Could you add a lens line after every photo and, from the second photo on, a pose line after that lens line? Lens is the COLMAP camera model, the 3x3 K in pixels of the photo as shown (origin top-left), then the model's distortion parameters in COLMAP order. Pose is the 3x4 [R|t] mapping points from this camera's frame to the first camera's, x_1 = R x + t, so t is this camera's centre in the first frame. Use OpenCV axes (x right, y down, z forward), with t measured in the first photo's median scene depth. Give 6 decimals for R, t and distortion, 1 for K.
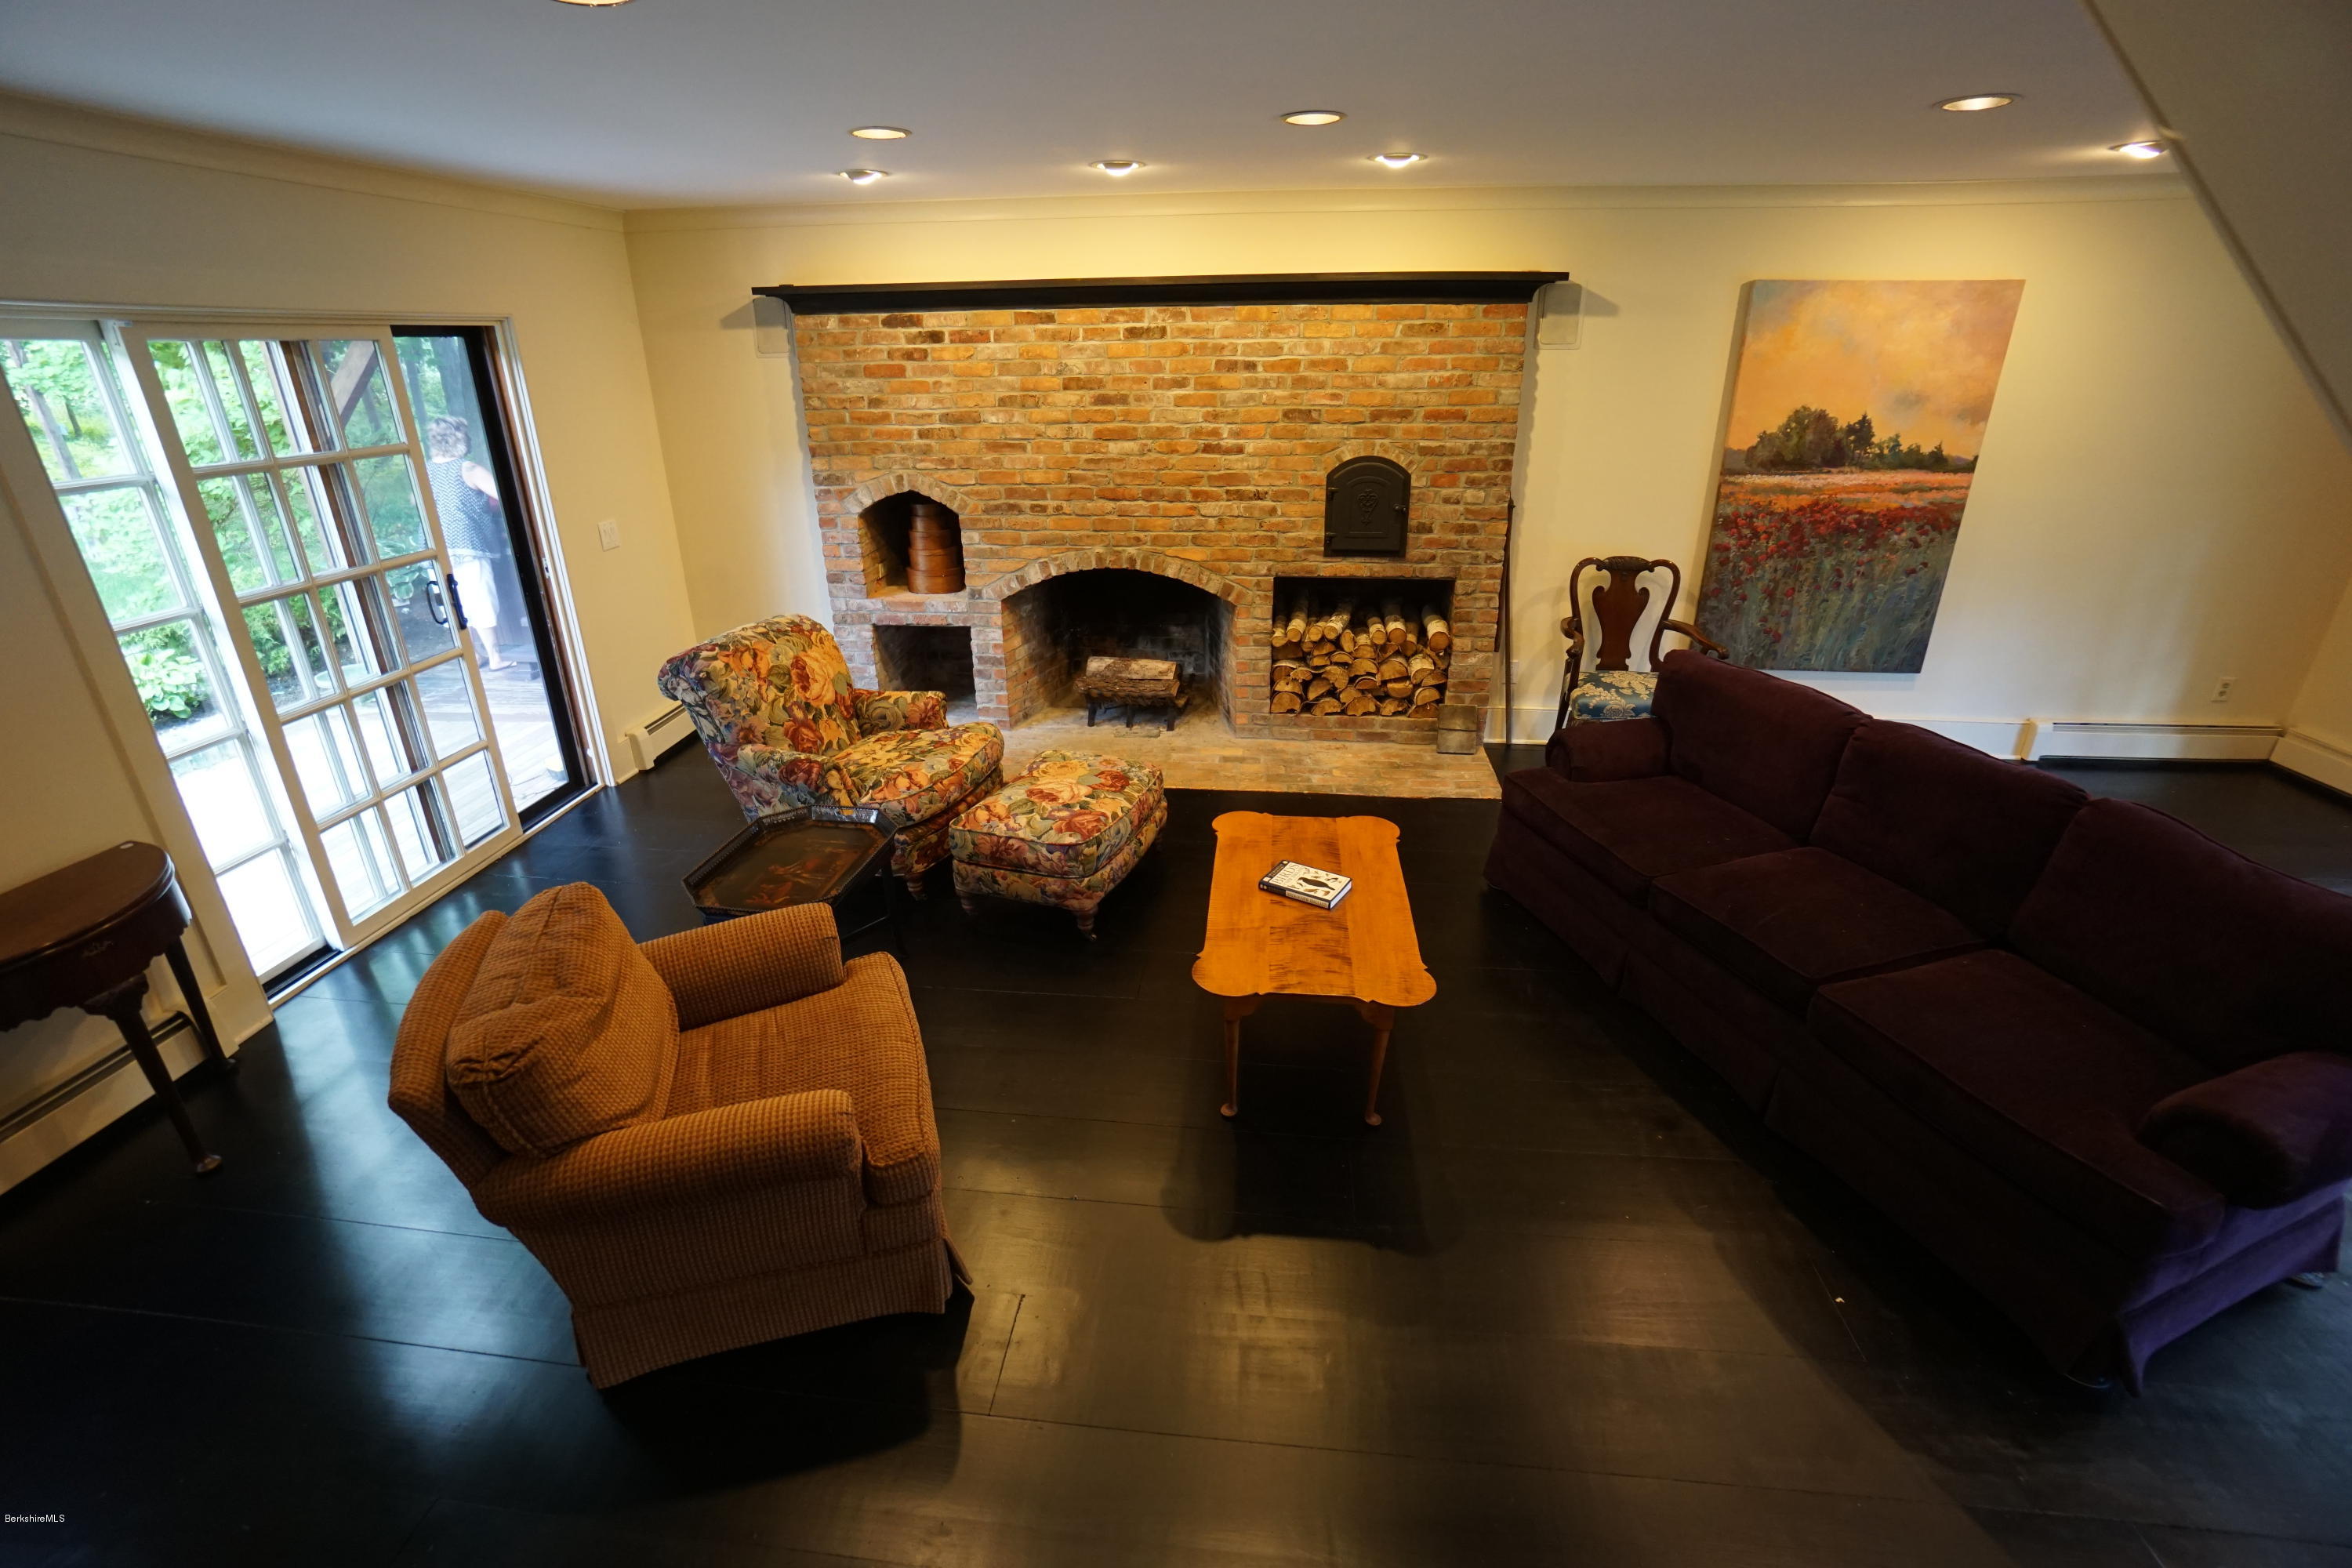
lens RADIAL K [[1045.3, 0, 1177.3], [0, 1045.3, 801.6], [0, 0, 1]] dist [-0.043501, 0.010673]
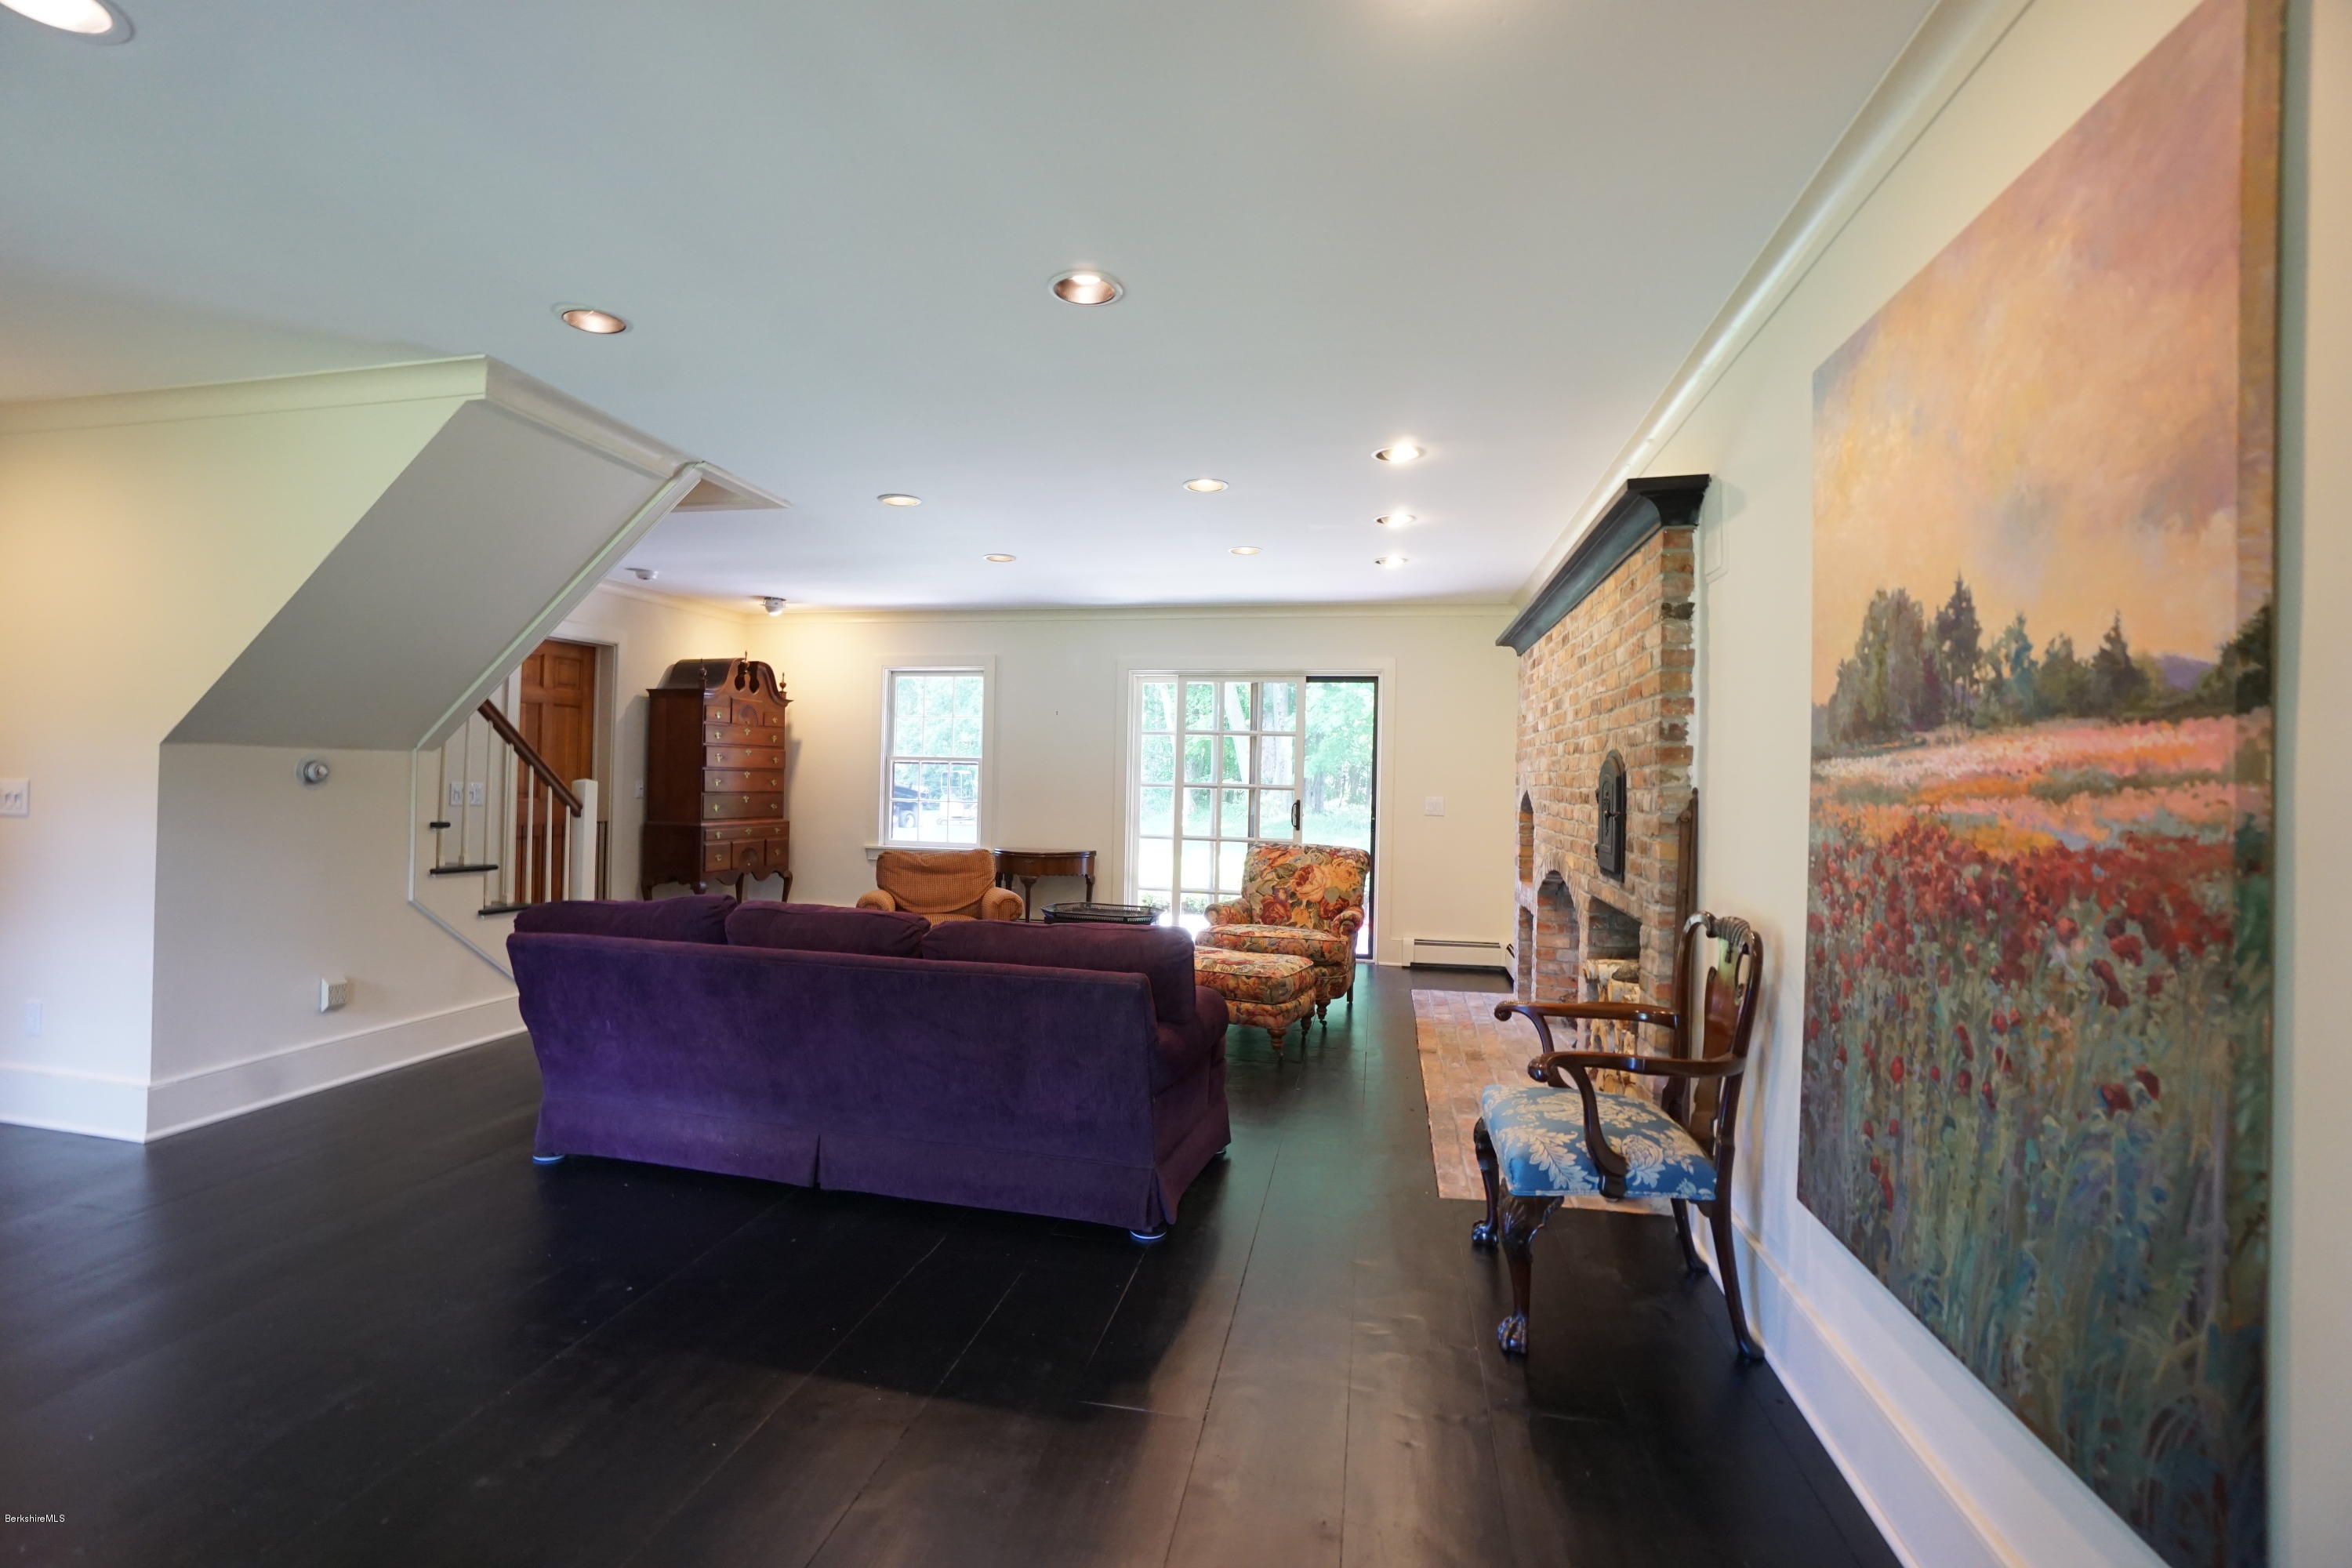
lens RADIAL K [[1045.3, 0, 1181.5], [0, 1045.3, 771.2], [0, 0, 1]] dist [-0.043501, 0.010673]
pose [[-0.067367, 0.003672, -0.997721, 0.994521], [-0.414436, 0.909539, 0.031331, -0.211725], [0.907582, 0.415603, -0.059751, 0.774923]]
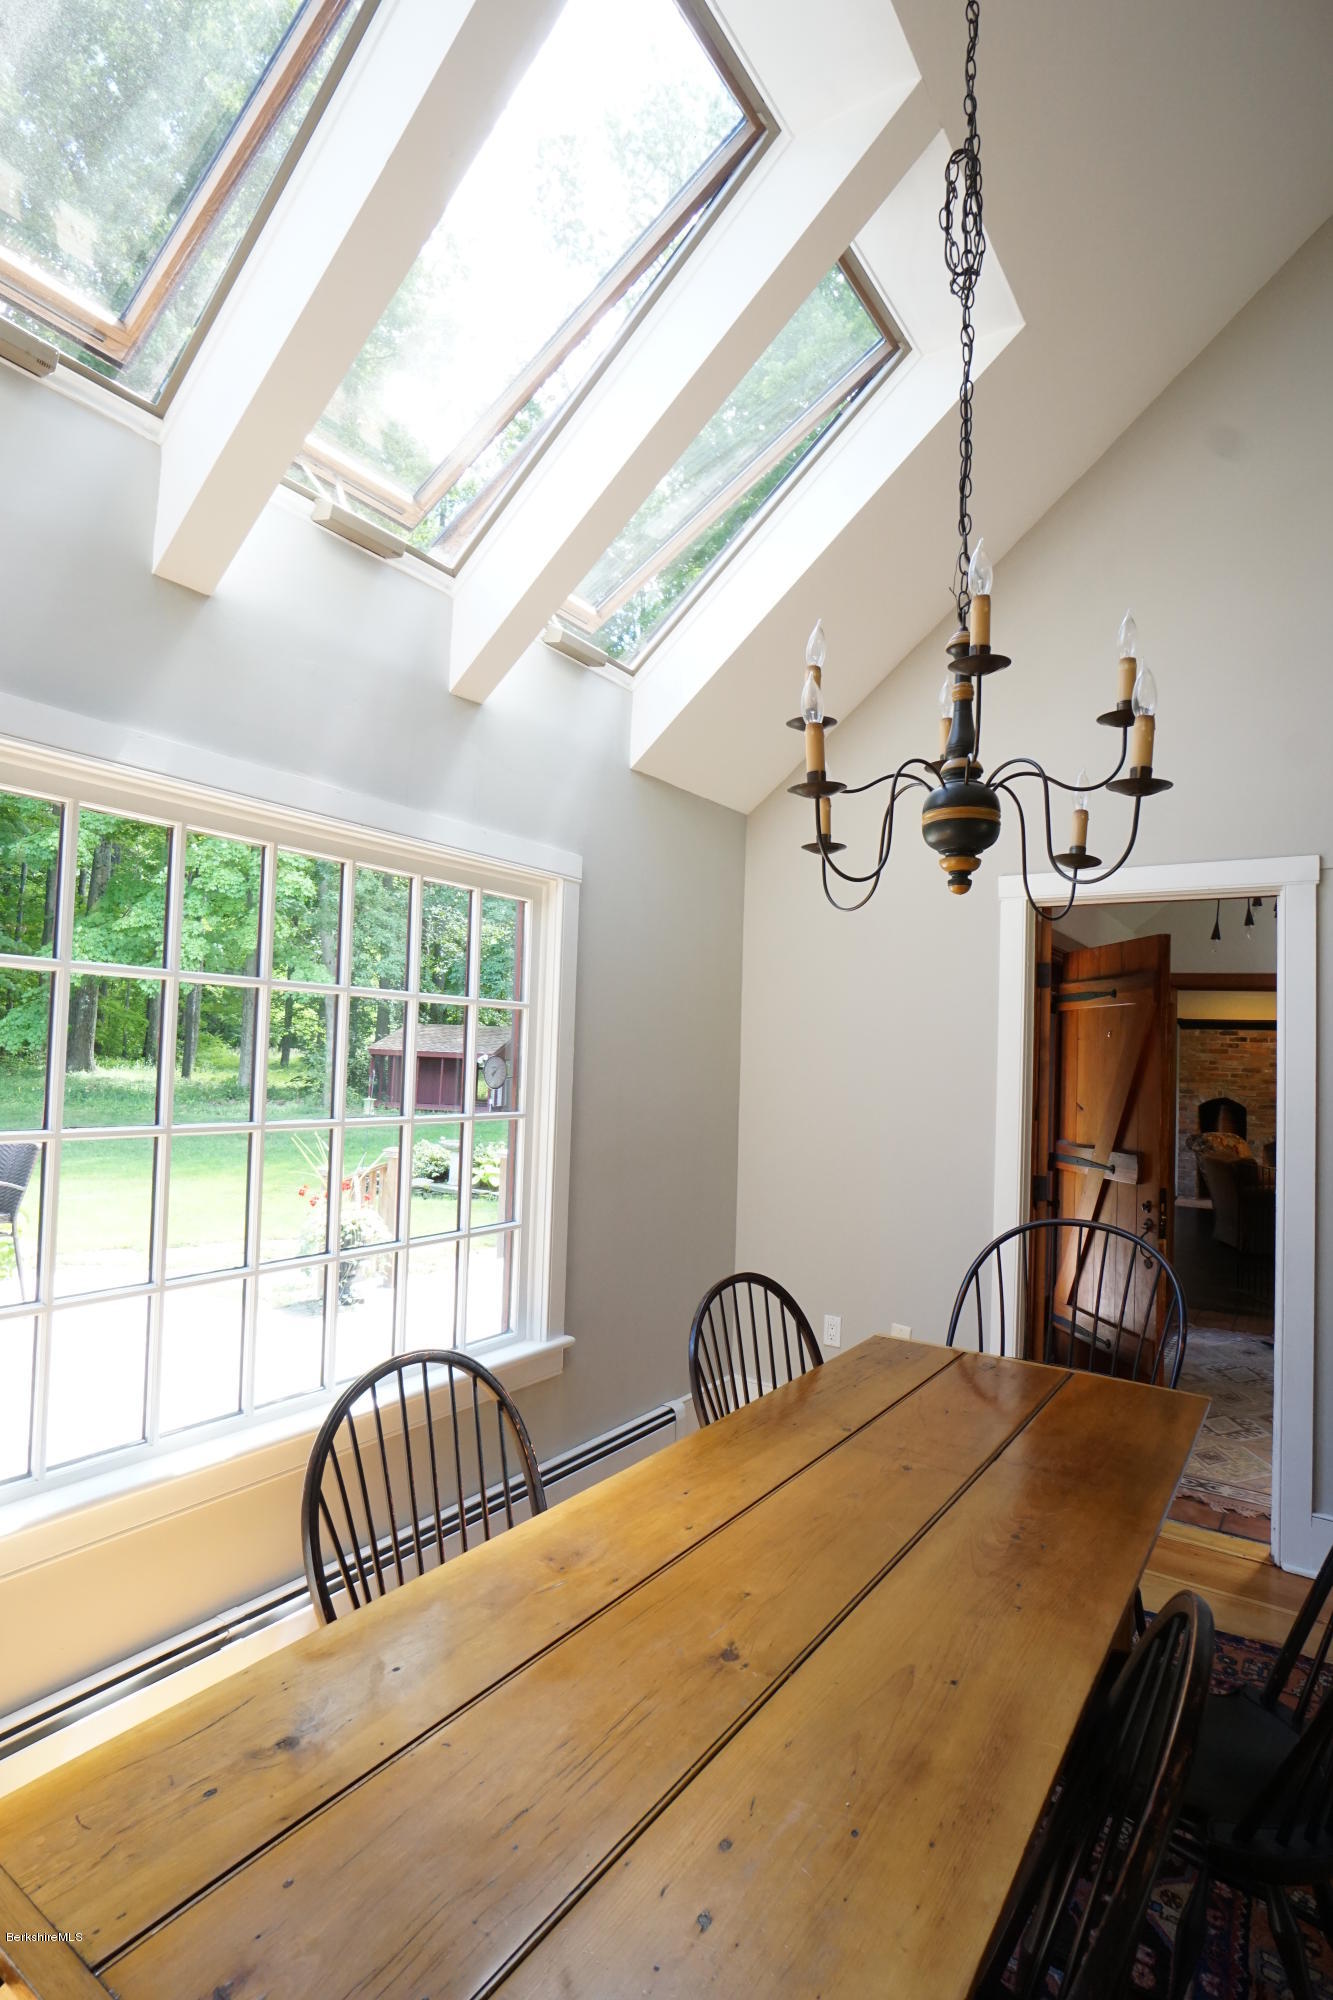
lens RADIAL K [[1017.2, 0, 663.9], [0, 1017.2, 1002.9], [0, 0, 1]] dist [-0.023885, 0.001495]
pose [[0.893268, 0.015015, -0.449273, -0.382541], [-0.210381, 0.897195, -0.388306, 0.717024], [0.397255, 0.441380, 0.804594, -1.566679]]
